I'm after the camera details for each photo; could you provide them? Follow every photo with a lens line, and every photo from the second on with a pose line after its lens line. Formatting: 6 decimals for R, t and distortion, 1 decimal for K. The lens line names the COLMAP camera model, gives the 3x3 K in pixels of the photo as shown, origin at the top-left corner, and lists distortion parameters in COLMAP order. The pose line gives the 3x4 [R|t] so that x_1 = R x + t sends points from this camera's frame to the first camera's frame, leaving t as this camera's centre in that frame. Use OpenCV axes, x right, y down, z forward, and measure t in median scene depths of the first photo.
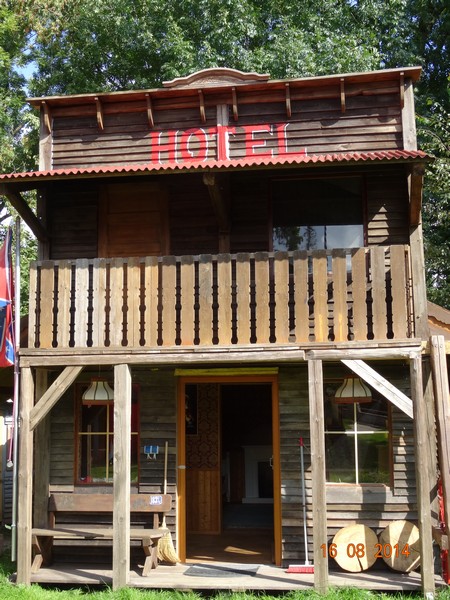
lens RADIAL K [[786.3, 0, 225.0], [0, 786.3, 300.0], [0, 0, 1]] dist [-0.037356, 0.031608]
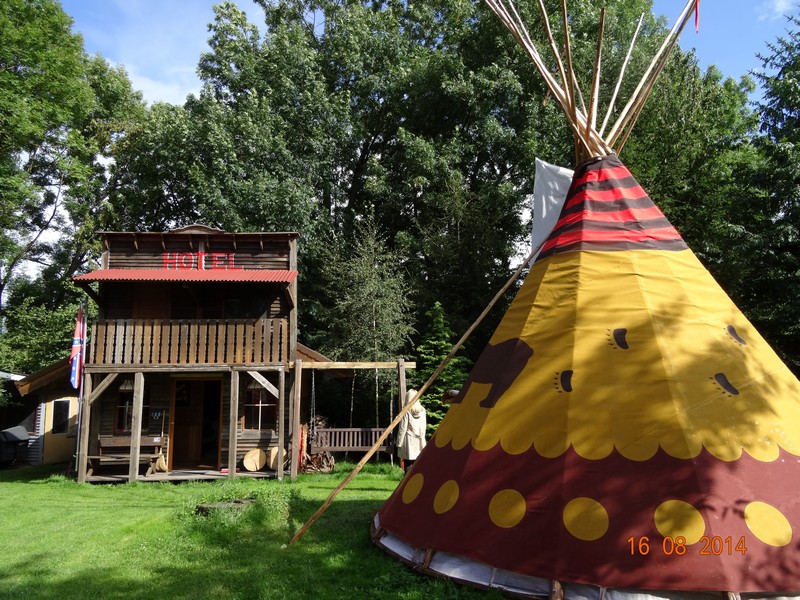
lens RADIAL K [[574.4, 0, 400.0], [0, 574.4, 300.0], [0, 0, 1]] dist [0.004271, -0.000874]
pose [[0.974882, 0.034053, 0.220104, 0.192343], [-0.030335, 0.999335, -0.020251, -0.095403], [-0.220647, 0.013065, 0.975266, -0.604770]]
